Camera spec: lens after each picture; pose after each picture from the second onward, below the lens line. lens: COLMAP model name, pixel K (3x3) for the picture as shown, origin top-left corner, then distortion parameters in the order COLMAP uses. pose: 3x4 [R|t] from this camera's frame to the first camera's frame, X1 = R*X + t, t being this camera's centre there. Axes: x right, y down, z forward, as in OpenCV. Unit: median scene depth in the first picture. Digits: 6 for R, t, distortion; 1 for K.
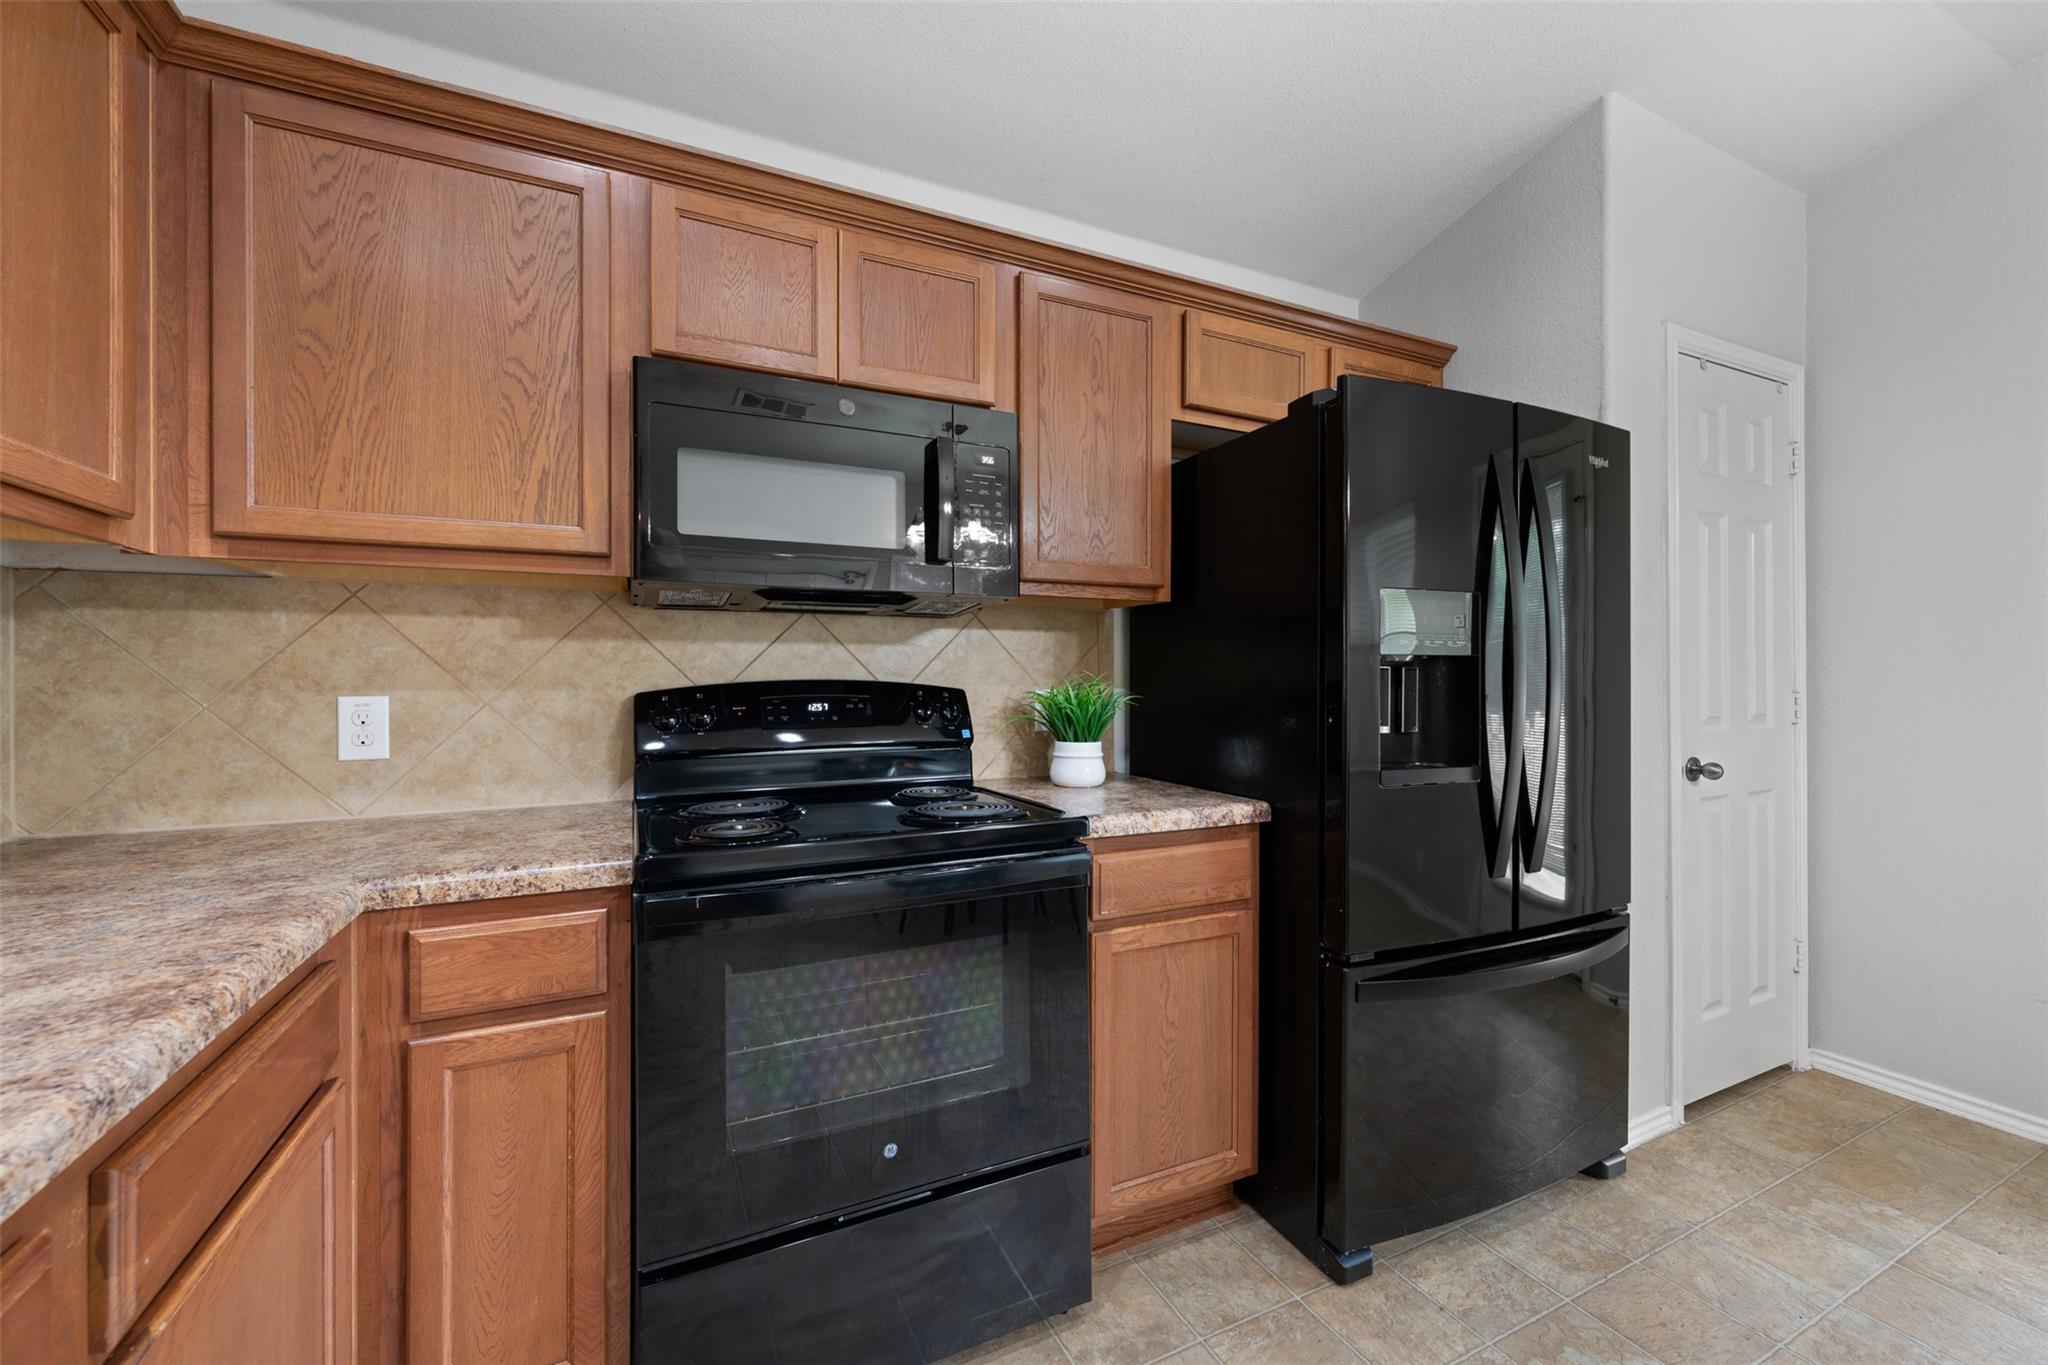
lens RADIAL K [[813.6, 0, 1024.0], [0, 813.6, 676.8], [0, 0, 1]] dist [-0.000754, -0.000019]
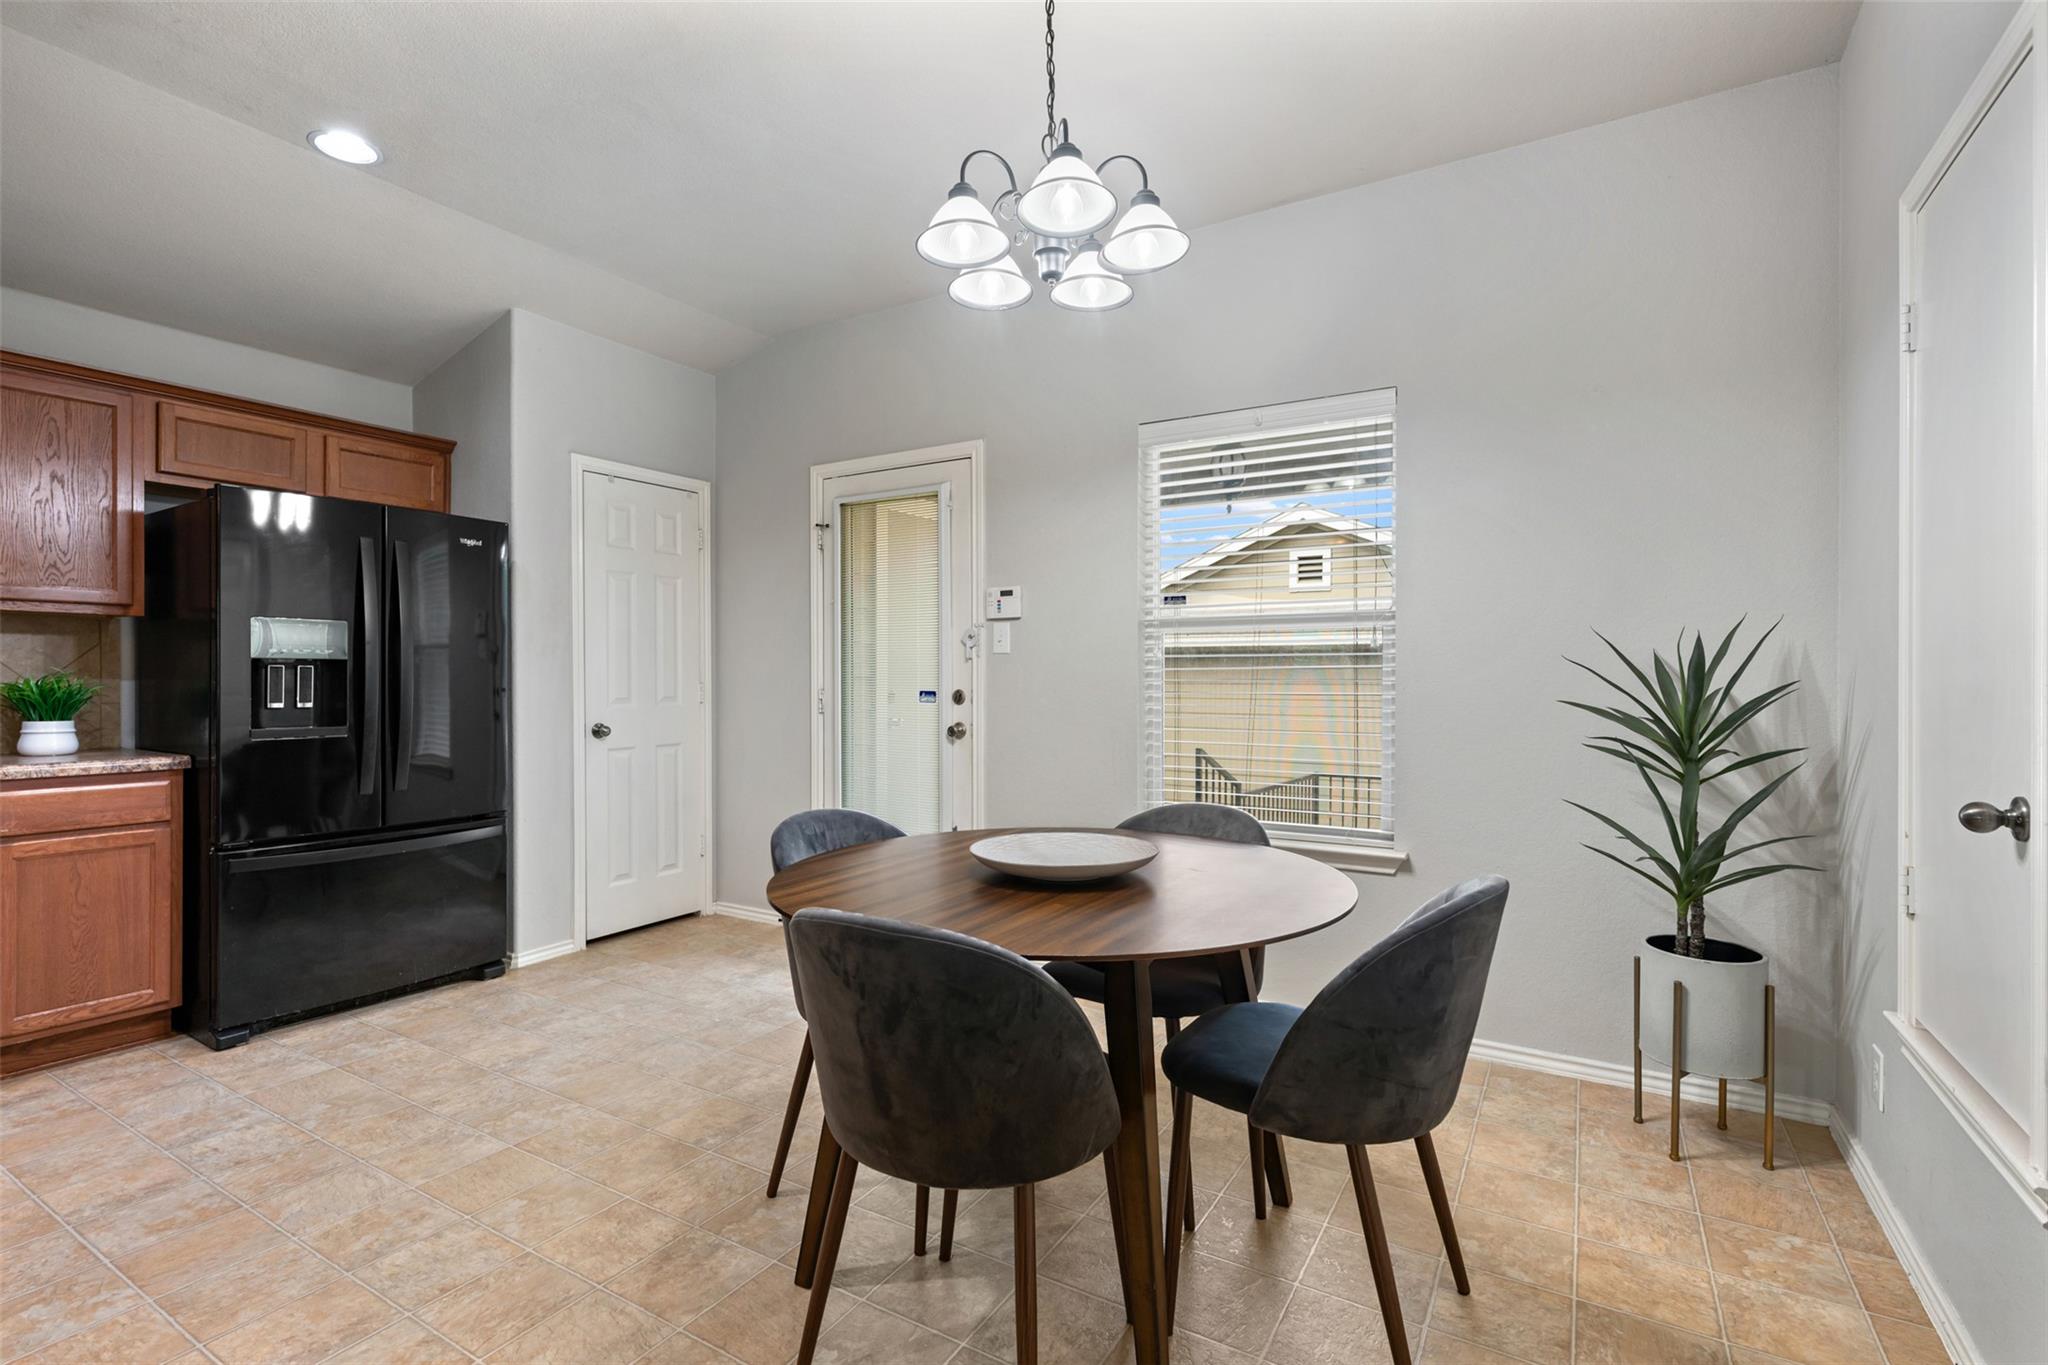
lens RADIAL K [[939.1, 0, 1023.5], [0, 939.1, 679.4], [0, 0, 1]] dist [-0.001723, 0.000180]
pose [[0.836295, 0.000402, 0.548280, 0.663503], [-0.002903, 0.999989, 0.003694, 0.003733], [-0.548272, -0.004681, 0.836287, -1.333472]]
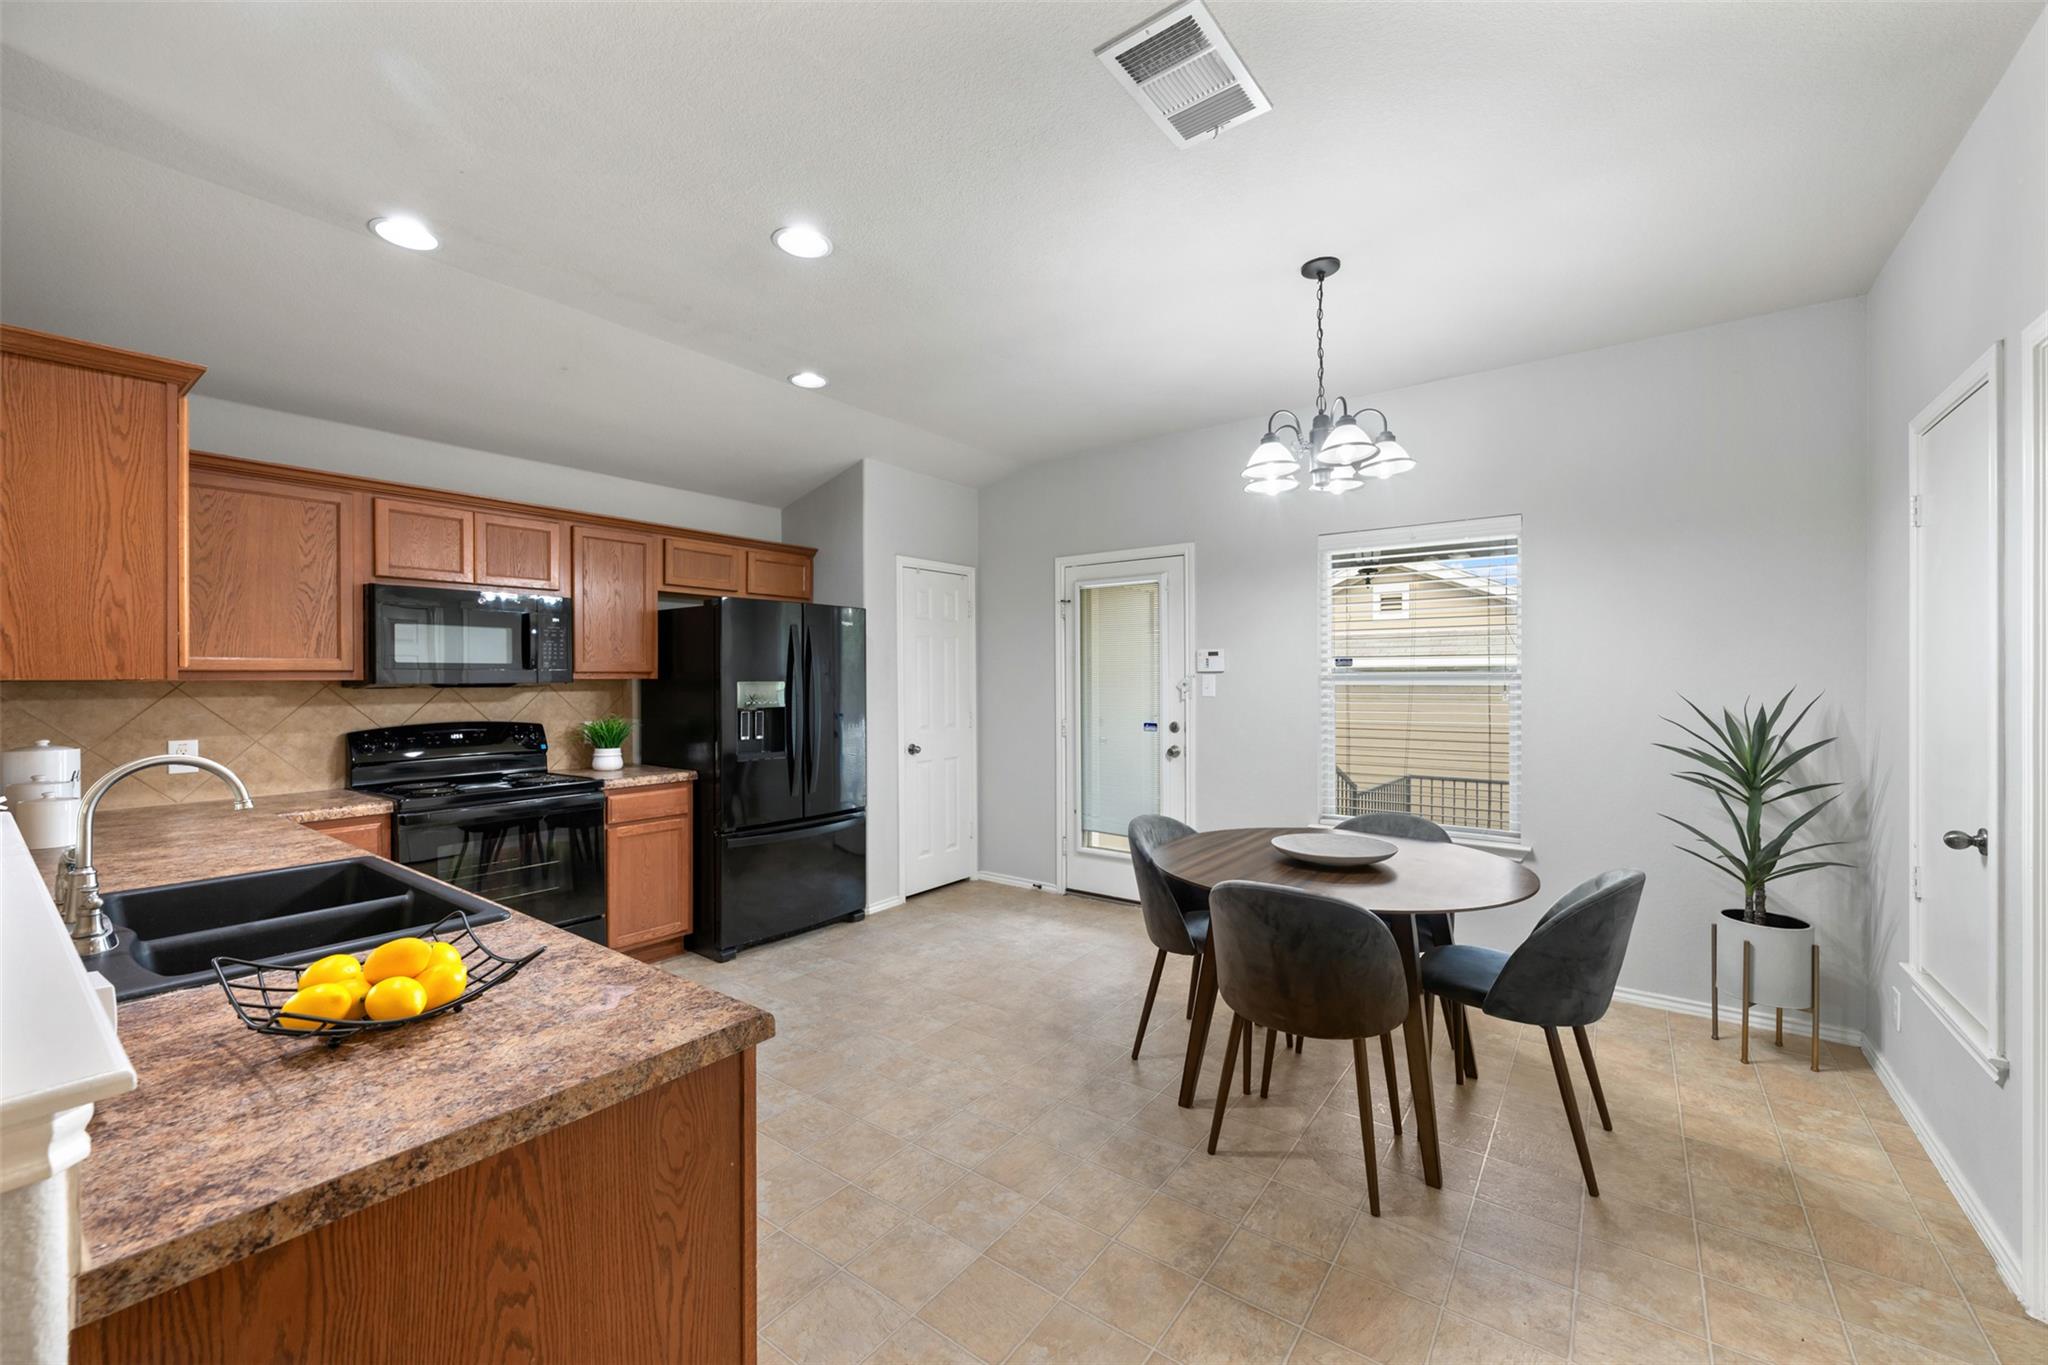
lens RADIAL K [[806.9, 0, 1024.1], [0, 806.9, 681.5], [0, 0, 1]] dist [-0.000811, -0.000216]
pose [[0.885970, -0.003411, 0.463729, 0.065203], [0.001330, 0.999988, 0.004816, -0.114061], [-0.463740, -0.003650, 0.885964, -1.516330]]
